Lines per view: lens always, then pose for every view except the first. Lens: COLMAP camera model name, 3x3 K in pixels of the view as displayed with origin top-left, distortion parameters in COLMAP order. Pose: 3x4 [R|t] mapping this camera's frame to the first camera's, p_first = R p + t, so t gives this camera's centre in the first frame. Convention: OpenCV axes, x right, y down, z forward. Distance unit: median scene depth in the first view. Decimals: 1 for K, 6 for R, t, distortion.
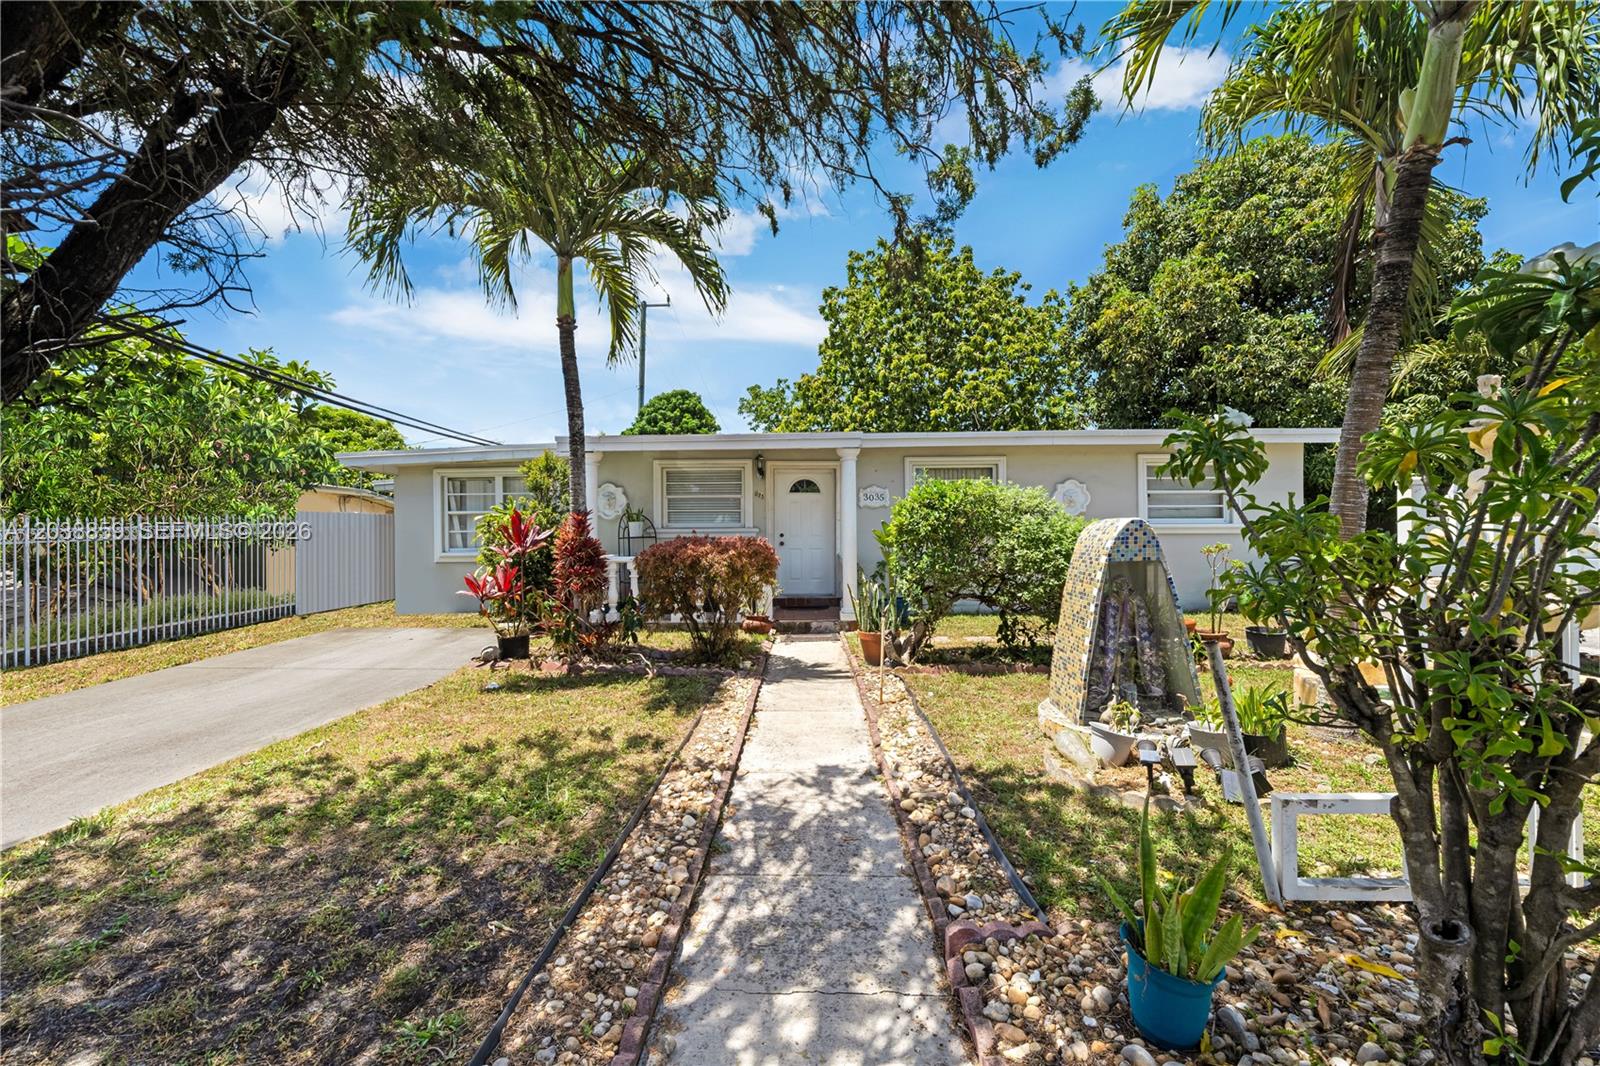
lens RADIAL K [[611.0, 0, 800.5], [0, 611.0, 538.5], [0, 0, 1]] dist [0.004098, 0.000543]
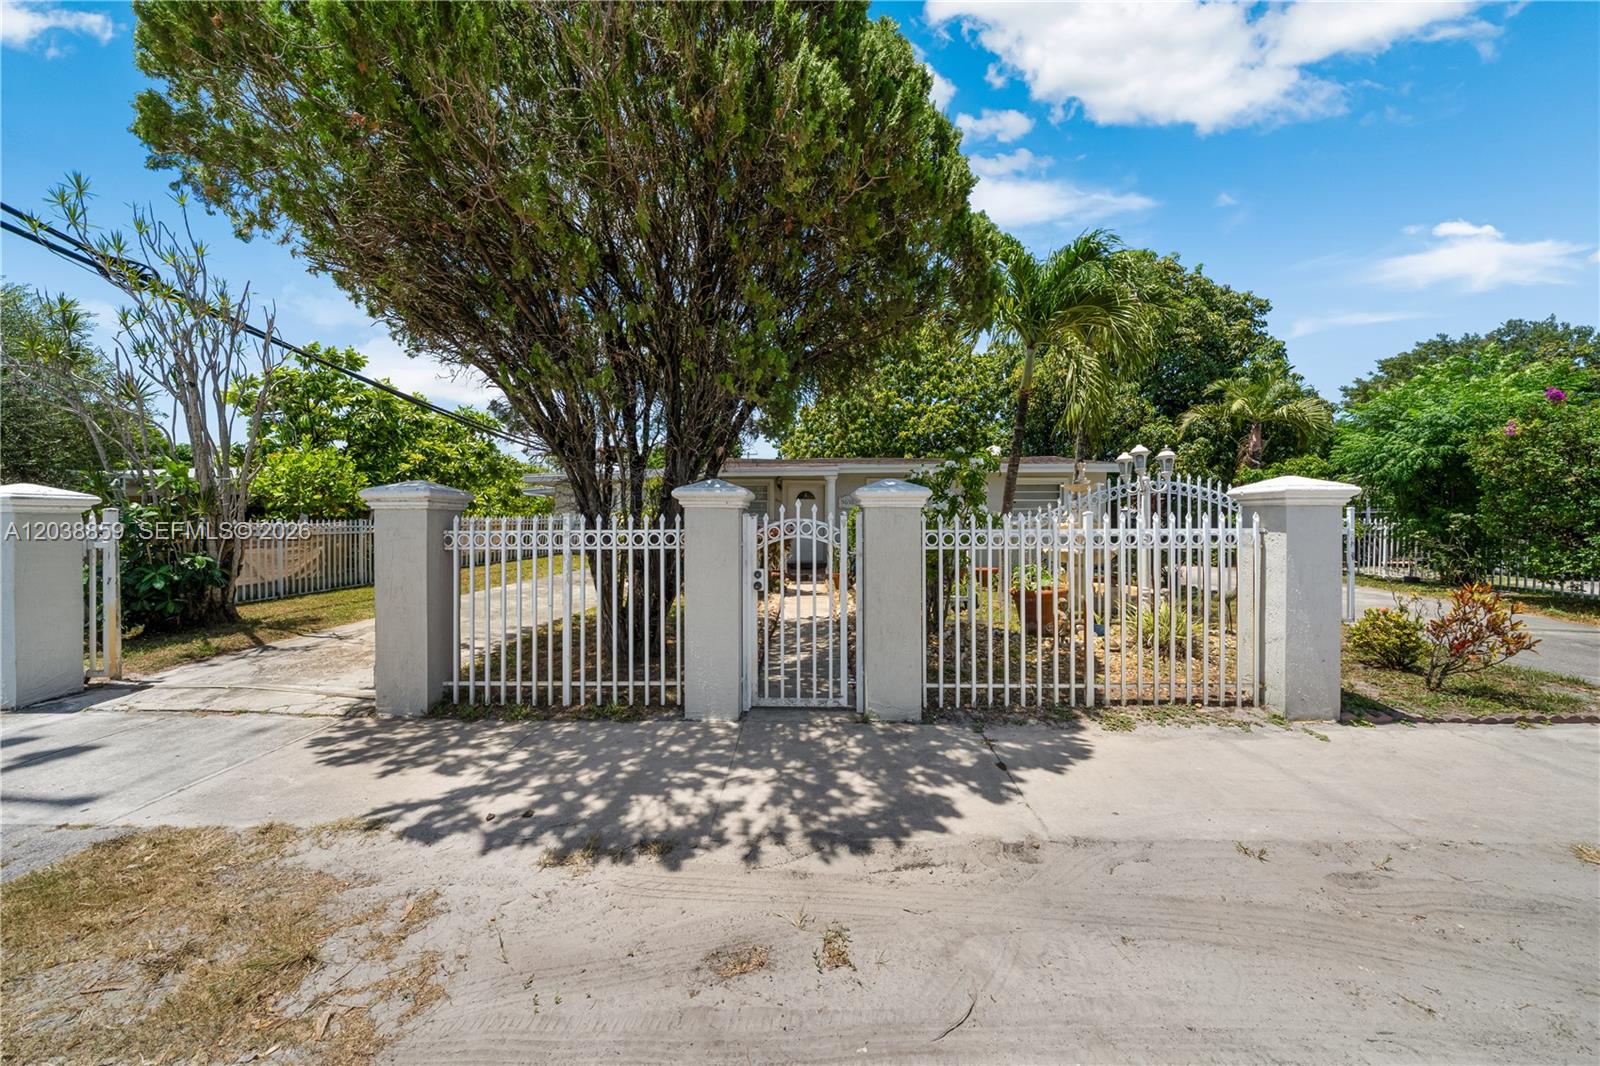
lens RADIAL K [[570.3, 0, 799.3], [0, 570.3, 530.8], [0, 0, 1]] dist [0.001977, 0.000084]
pose [[0.999967, 0.006605, -0.004718, -0.001665], [-0.006579, 0.999964, 0.005443, 0.000961], [0.004754, -0.005411, 0.999974, -0.283367]]
